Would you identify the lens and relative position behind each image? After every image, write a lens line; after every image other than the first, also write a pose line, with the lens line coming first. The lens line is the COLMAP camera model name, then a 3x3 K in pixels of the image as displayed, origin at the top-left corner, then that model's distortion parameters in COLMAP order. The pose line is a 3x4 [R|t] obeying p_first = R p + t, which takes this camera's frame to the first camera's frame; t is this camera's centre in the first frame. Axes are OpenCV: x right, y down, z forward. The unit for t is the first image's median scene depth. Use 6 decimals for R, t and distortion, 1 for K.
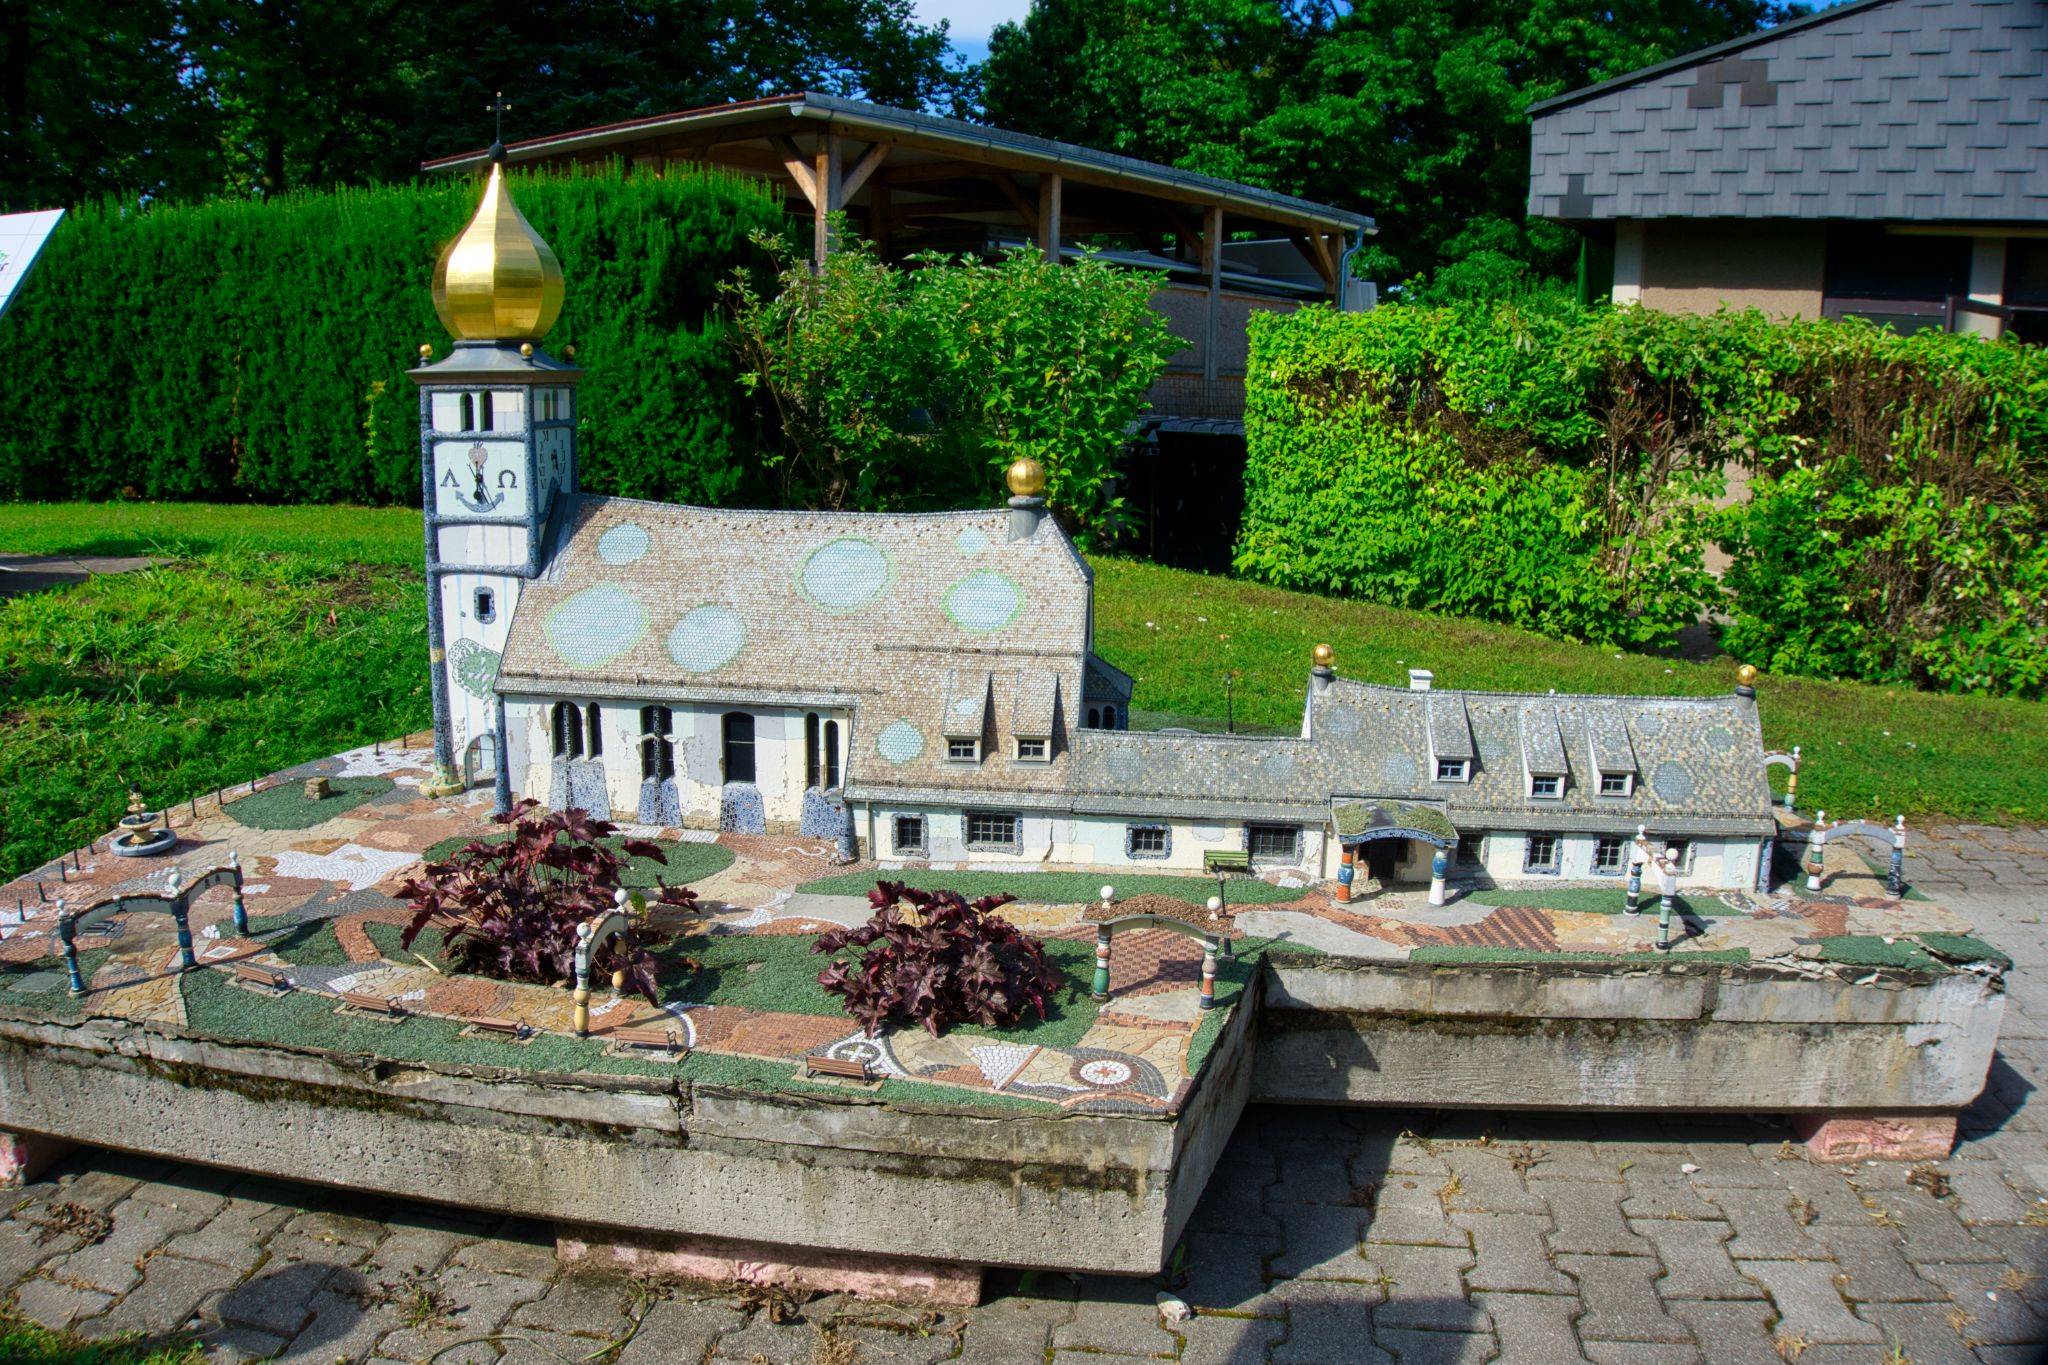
lens RADIAL K [[1387.4, 0, 1015.7], [0, 1387.4, 662.3], [0, 0, 1]] dist [-0.208000, 0.061479]
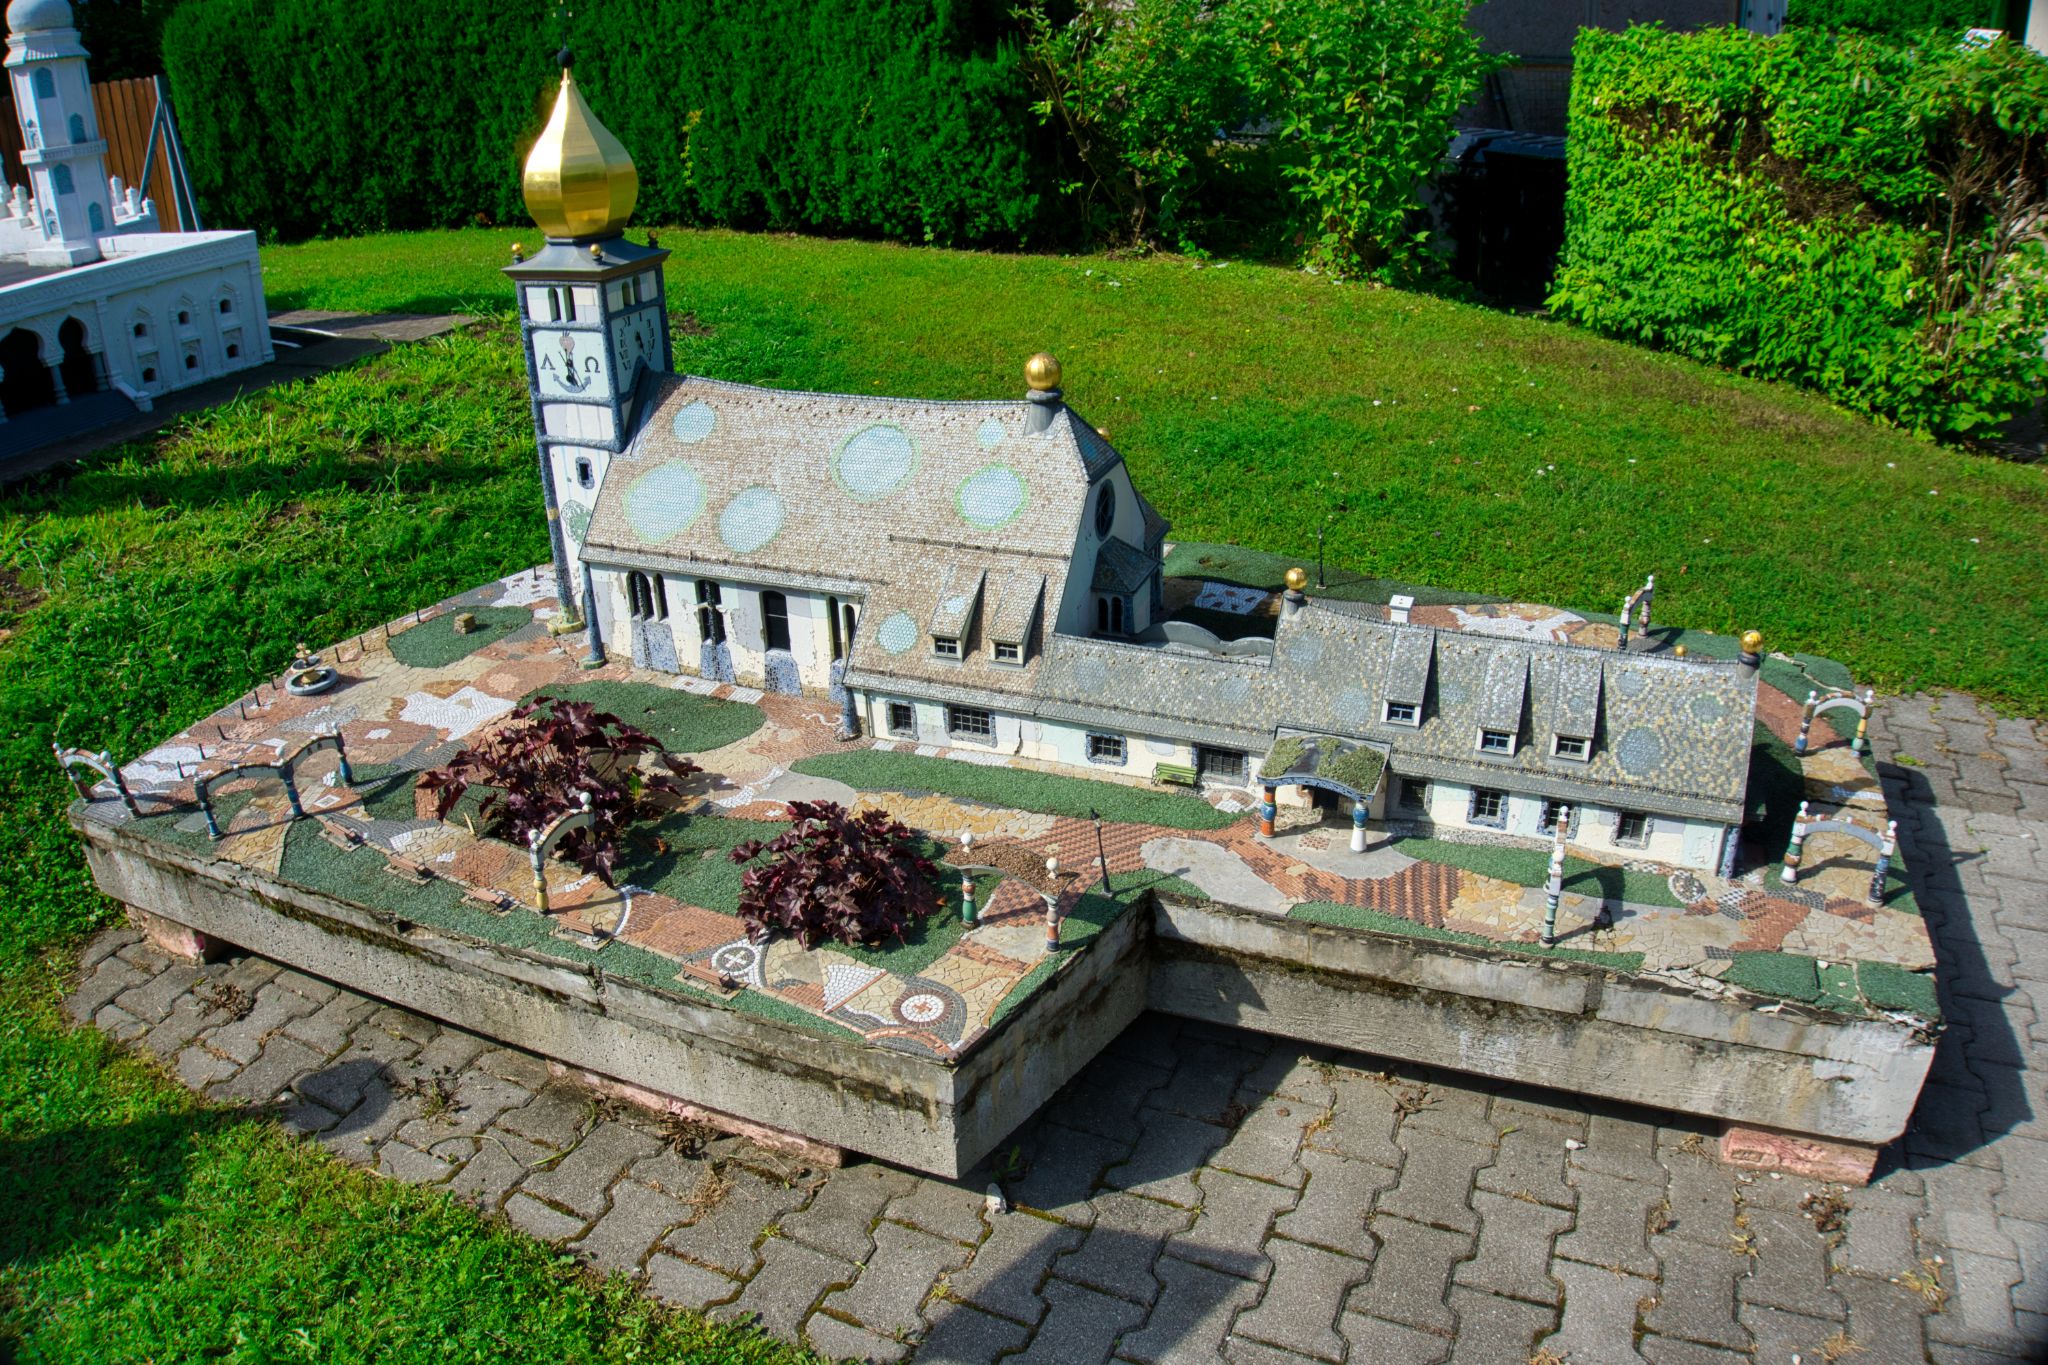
lens RADIAL K [[1387.4, 0, 1030.4], [0, 1387.4, 644.3], [0, 0, 1]] dist [-0.208000, 0.061479]
pose [[0.962359, 0.071730, -0.262144, 0.290347], [-0.011327, 0.974290, 0.225011, -0.172922], [0.271545, -0.213572, 0.938430, 0.006098]]
